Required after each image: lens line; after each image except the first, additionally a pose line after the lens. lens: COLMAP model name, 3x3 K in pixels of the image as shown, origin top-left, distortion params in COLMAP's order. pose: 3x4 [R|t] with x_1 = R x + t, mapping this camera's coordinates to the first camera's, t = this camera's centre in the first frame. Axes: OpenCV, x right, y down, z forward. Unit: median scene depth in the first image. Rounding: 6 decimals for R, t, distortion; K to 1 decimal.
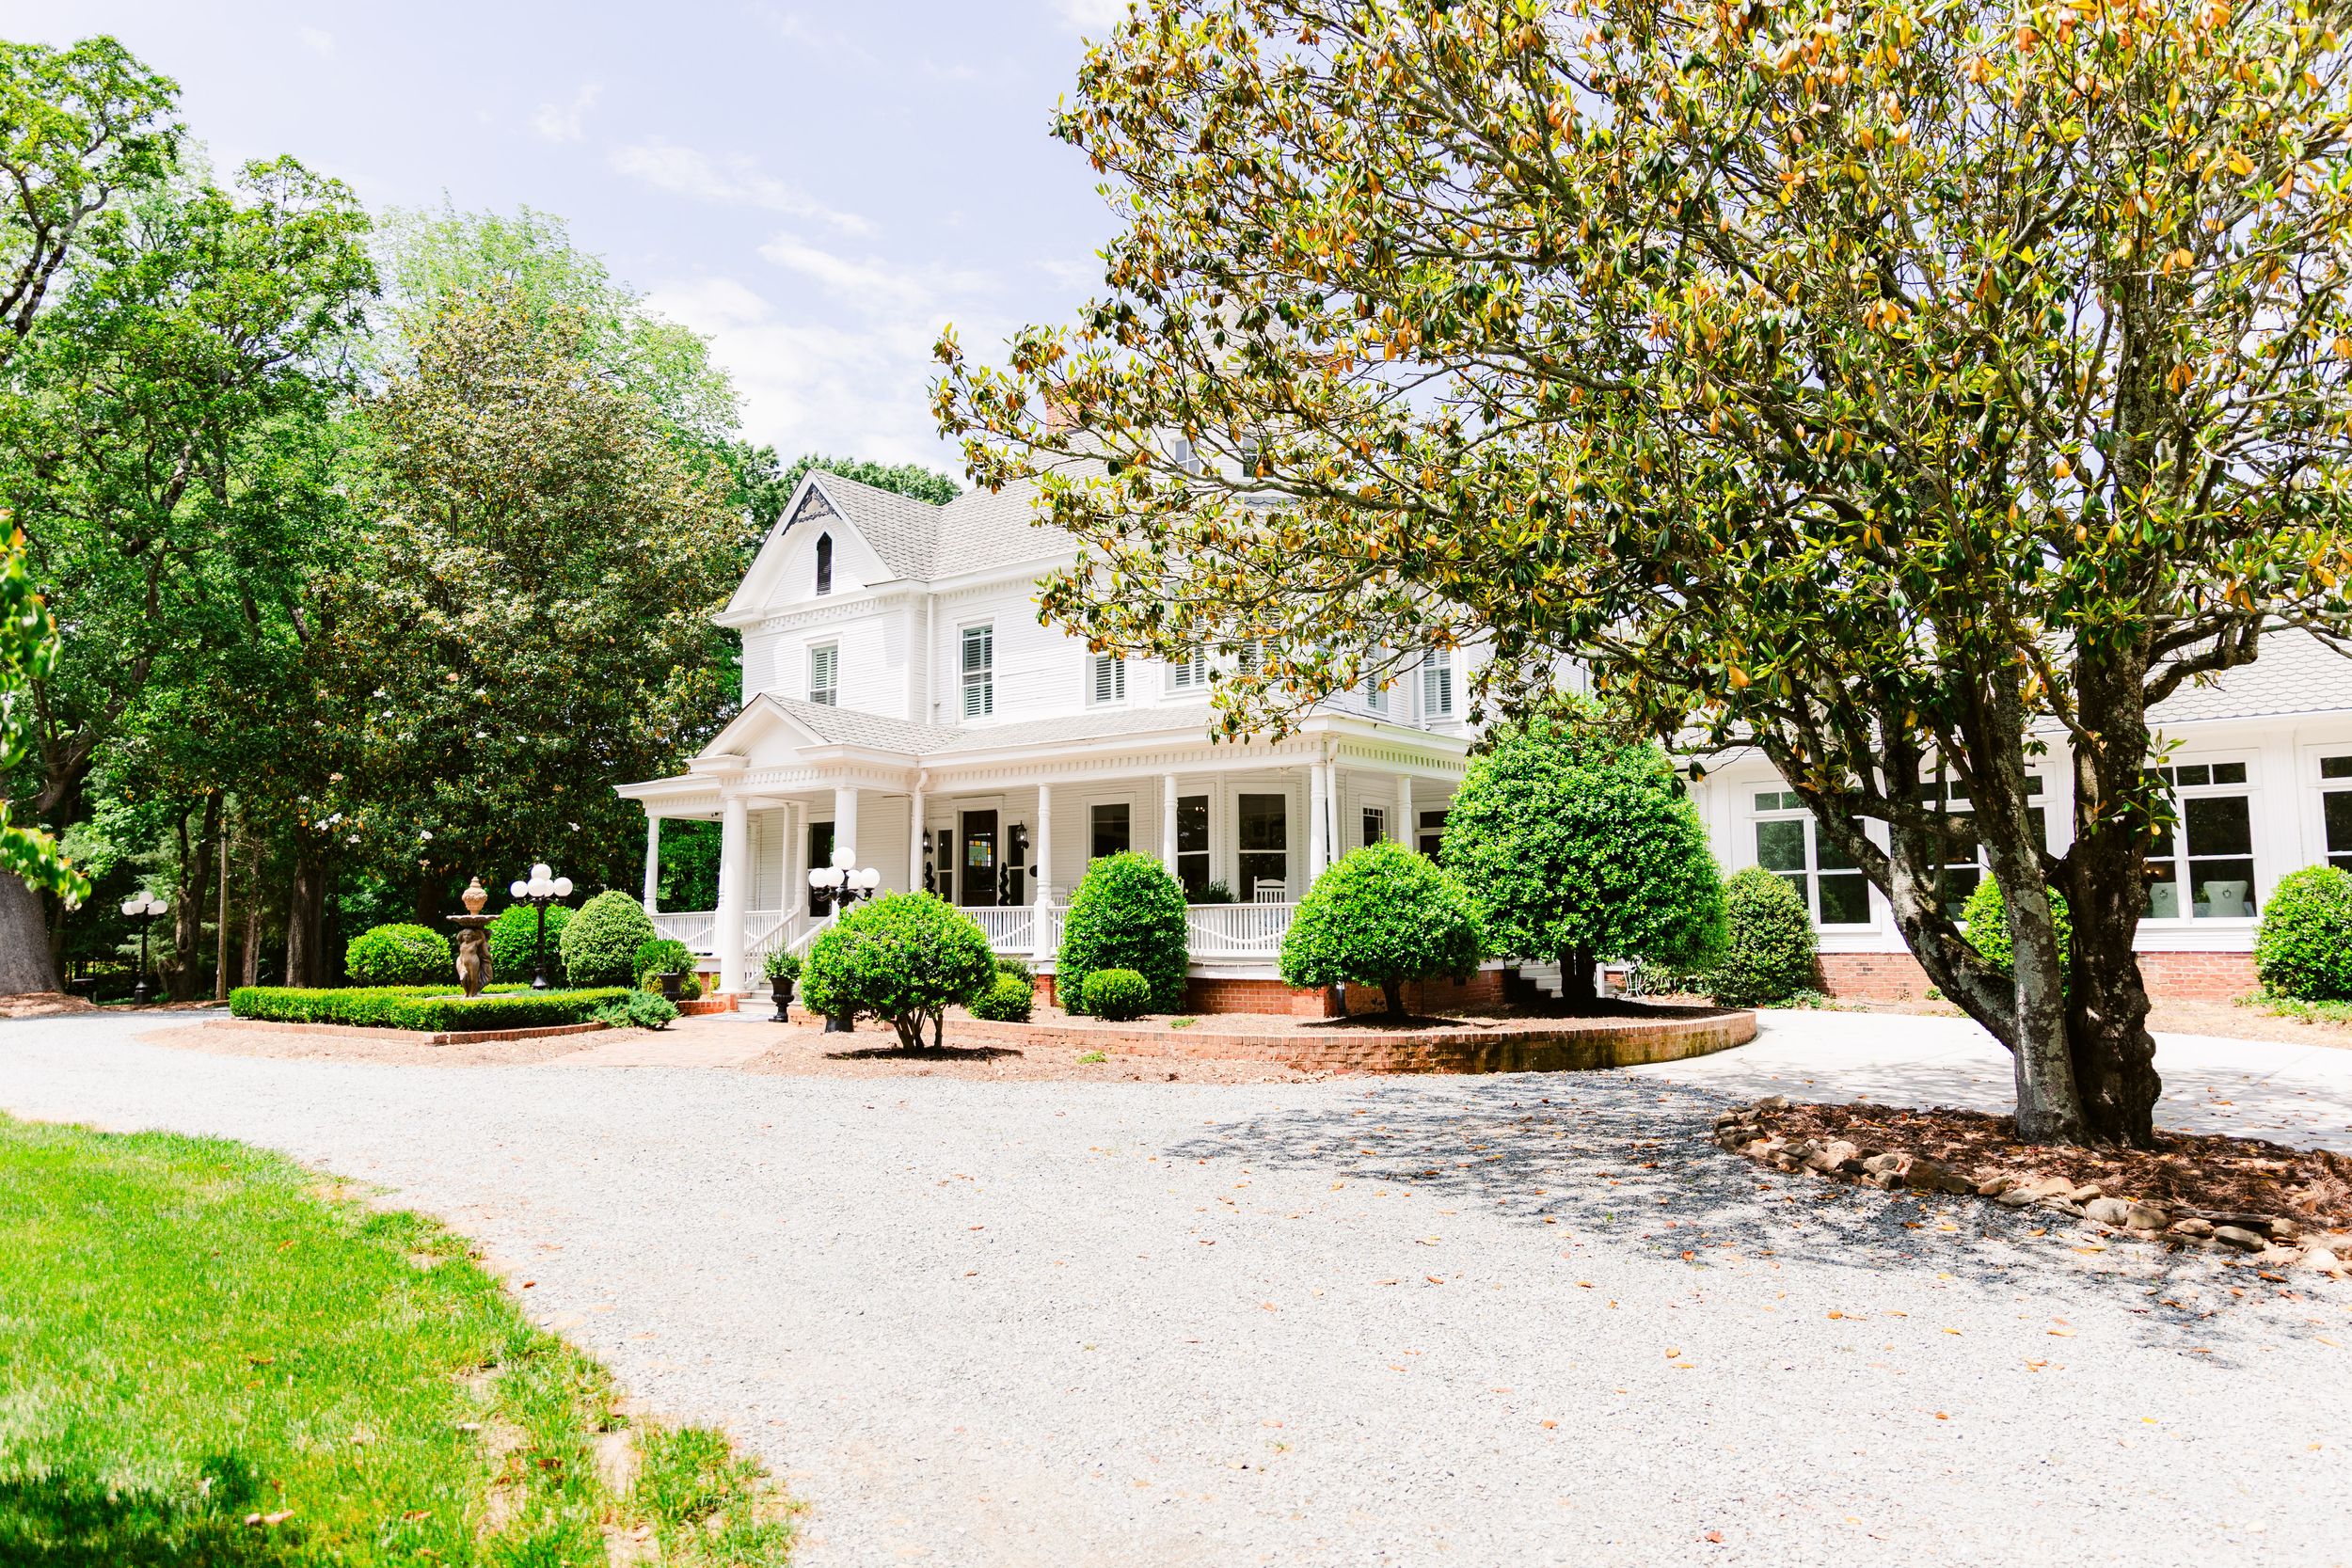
lens RADIAL K [[1528.4, 0, 1200.8], [0, 1528.4, 785.1], [0, 0, 1]] dist [0.009916, 0.002101]
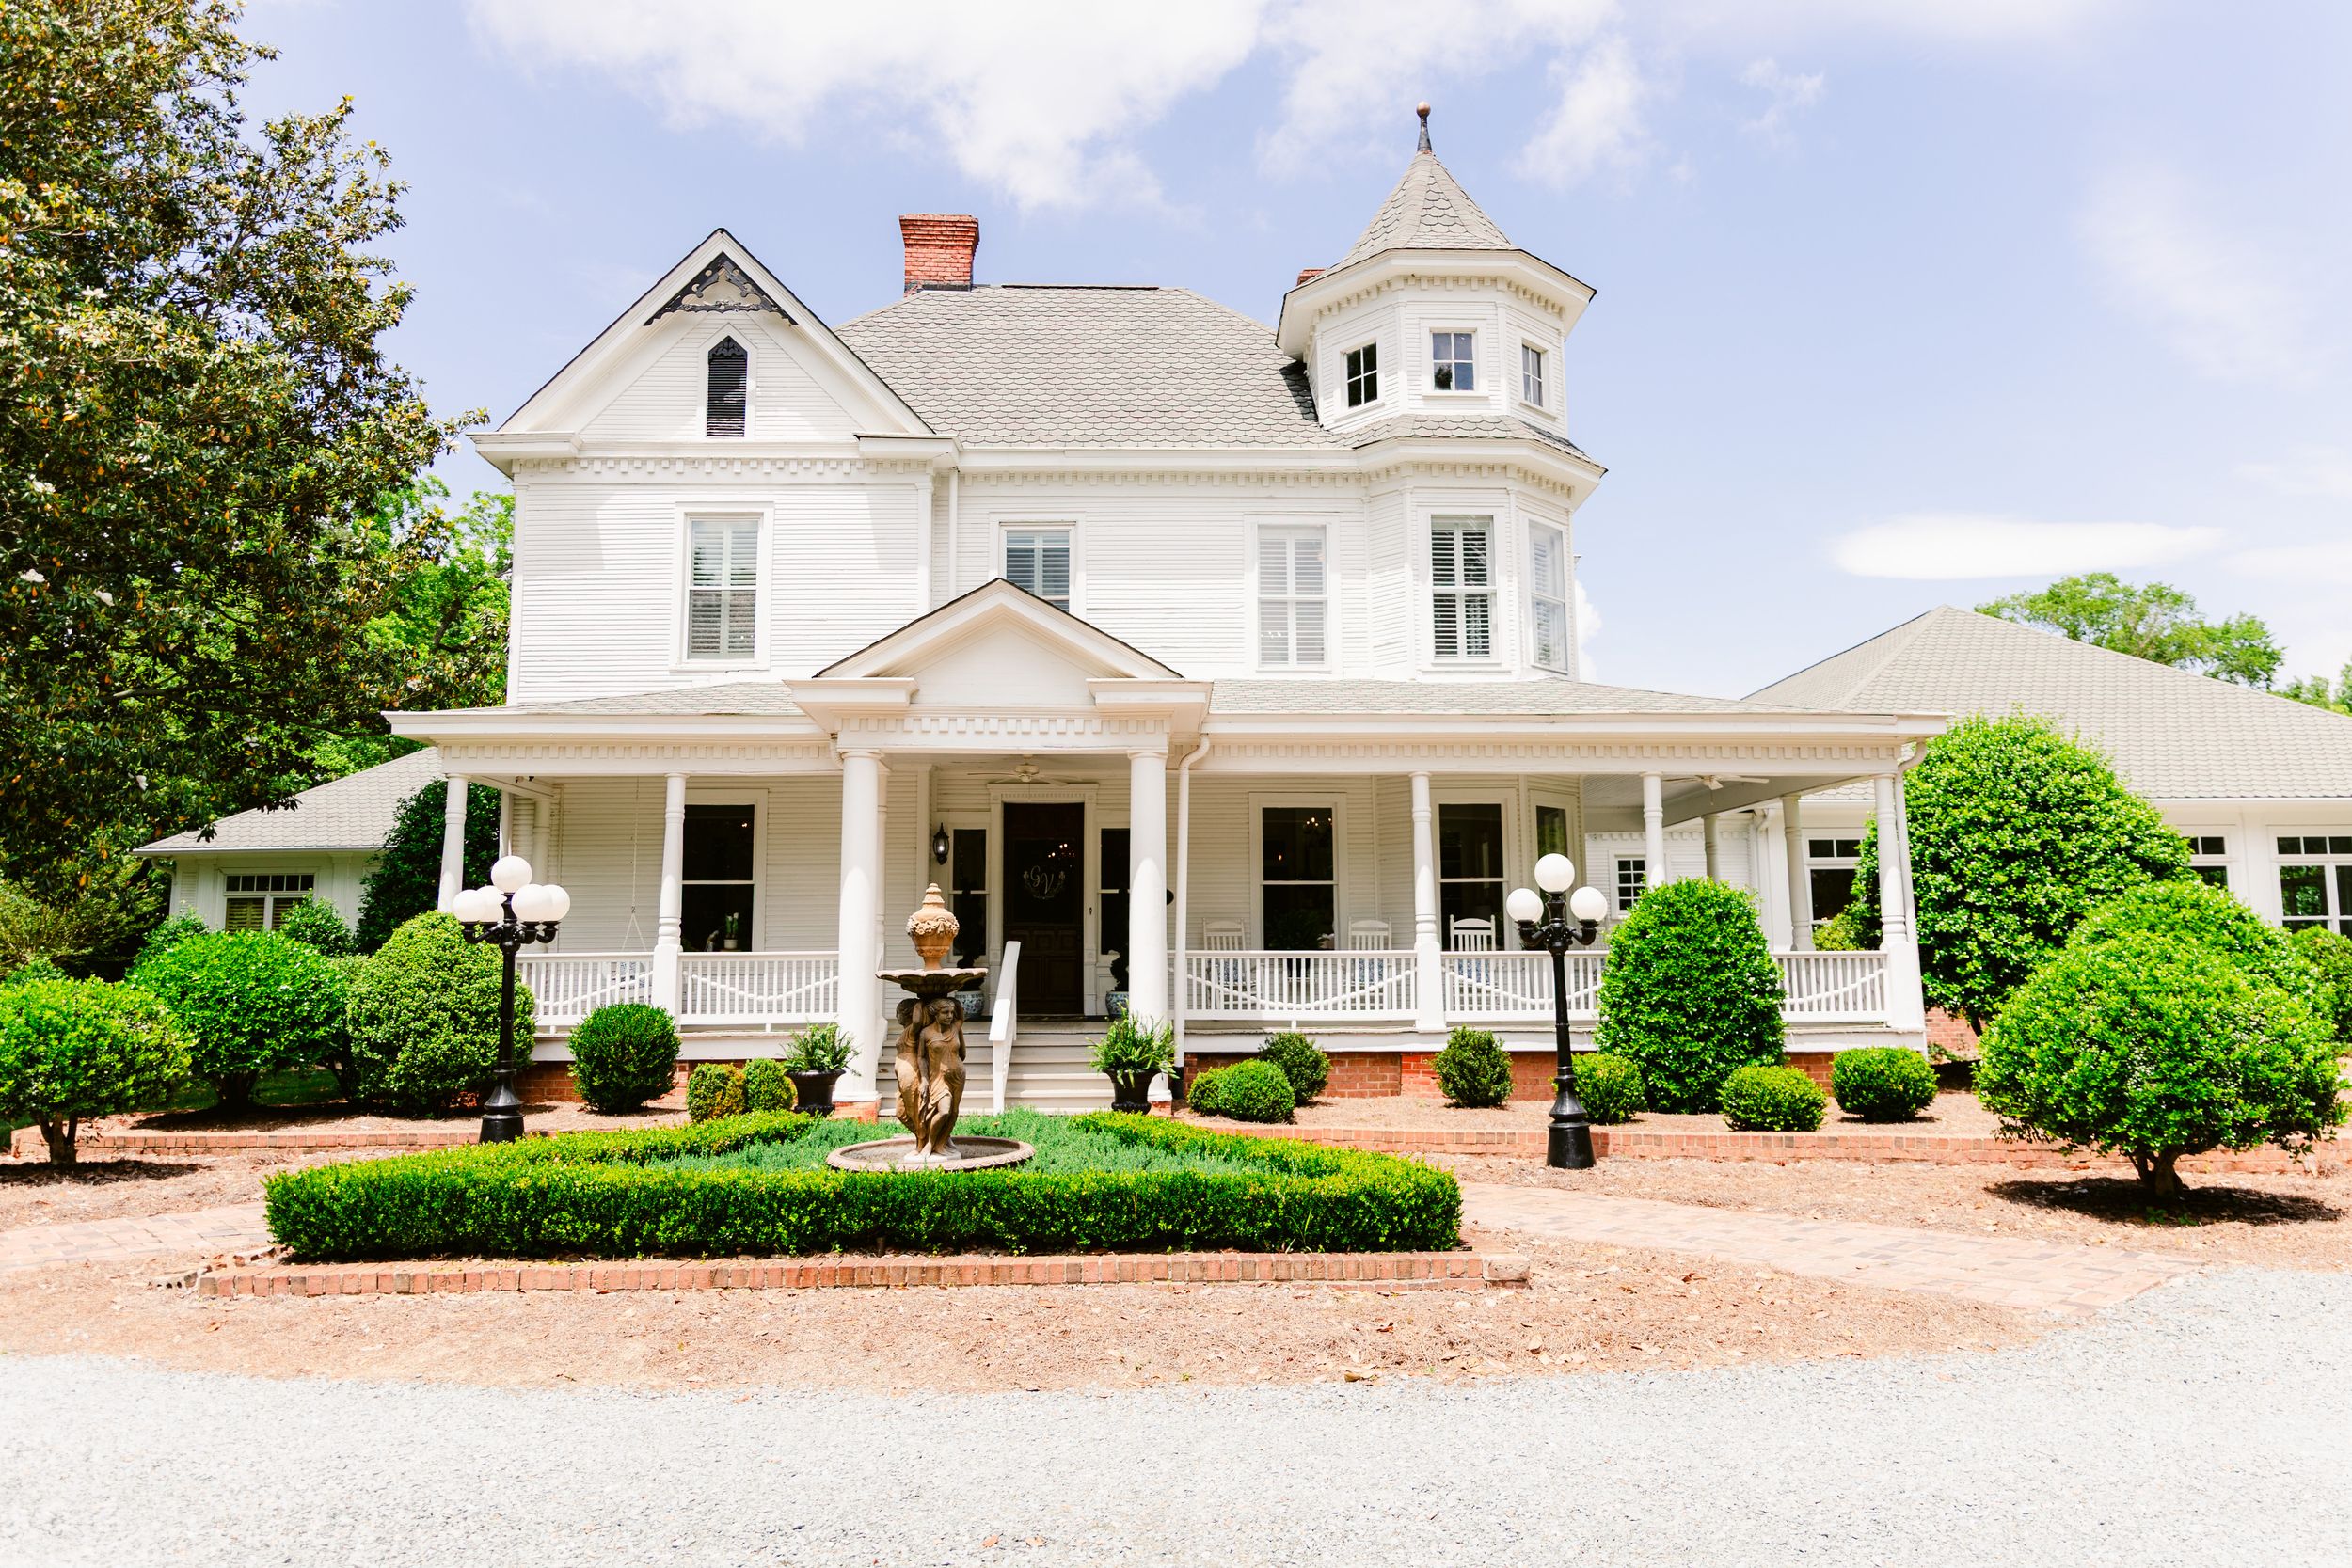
lens RADIAL K [[1528.4, 0, 1200.8], [0, 1528.4, 785.1], [0, 0, 1]] dist [0.009916, 0.002101]
pose [[0.794452, 0.073535, 0.602859, -0.514478], [-0.059036, 0.997292, -0.043849, 0.035209], [-0.604451, -0.000755, 0.796642, 0.443046]]
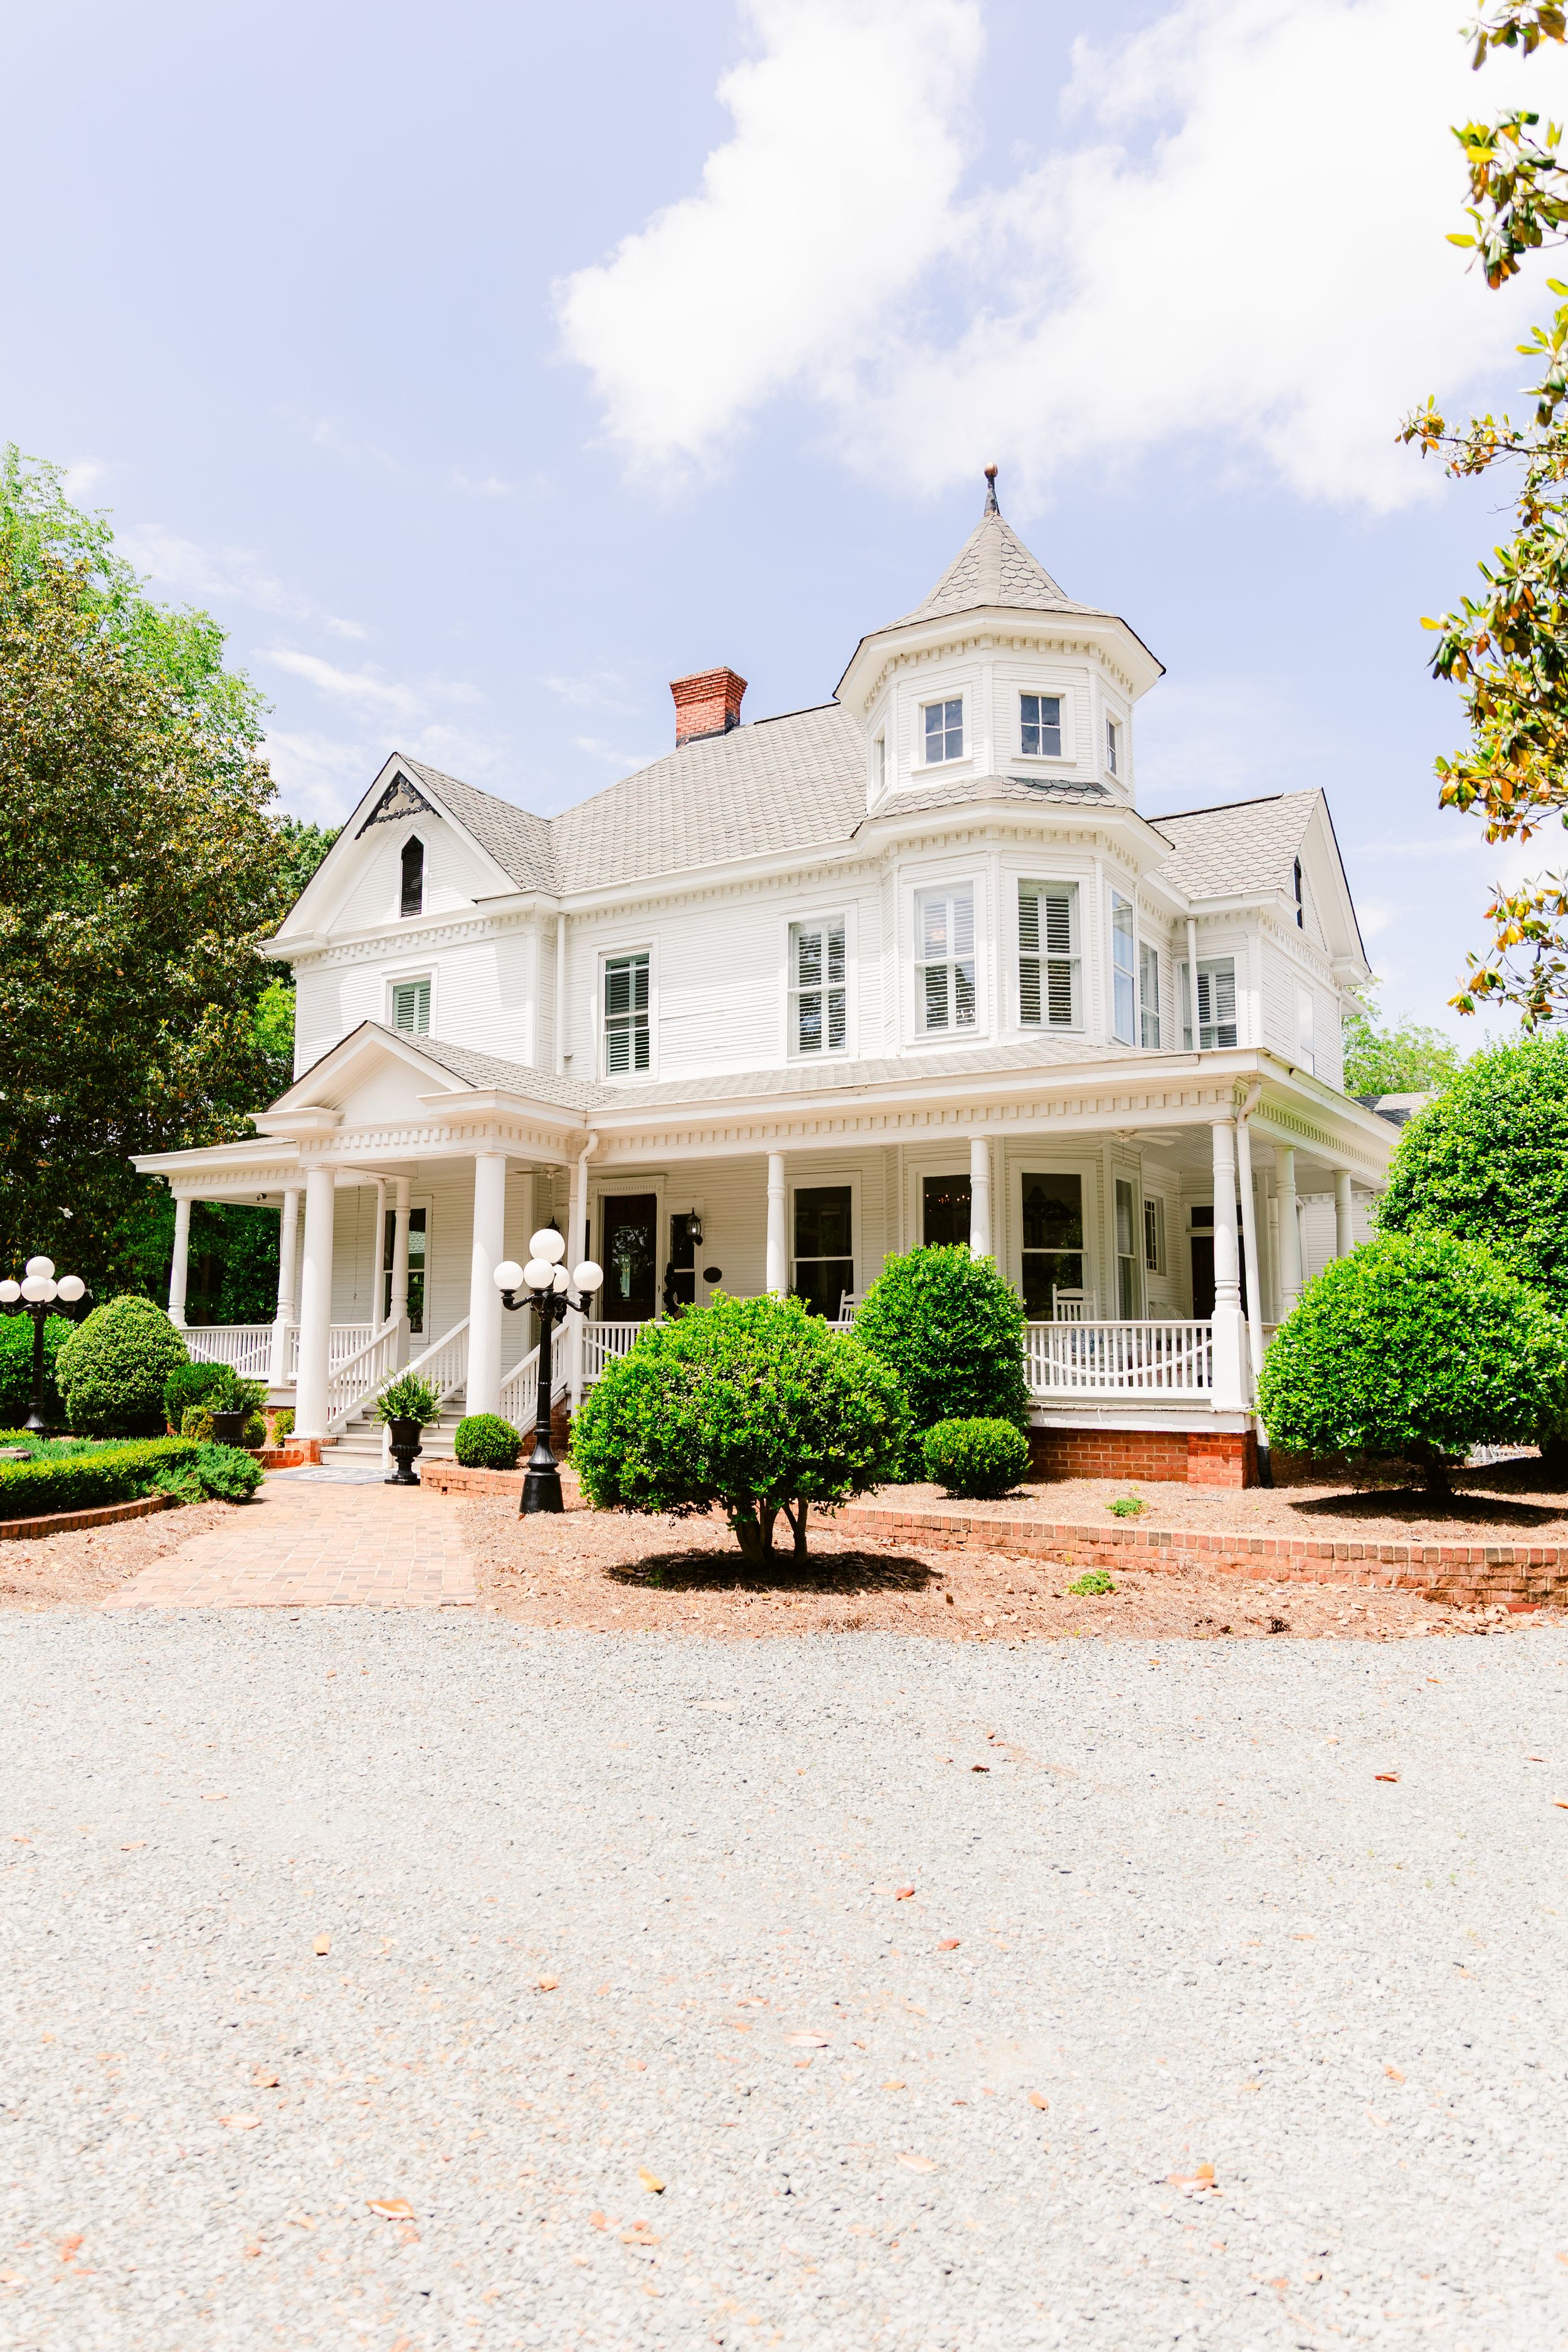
lens RADIAL K [[1528.5, 0, 784.0], [0, 1528.5, 1176.0], [0, 0, 1]] dist [0.009916, 0.002101]
pose [[0.996278, 0.017265, 0.084457, -0.137036], [-0.015817, 0.999717, -0.017790, 0.020133], [-0.084740, 0.016388, 0.996268, 0.242254]]
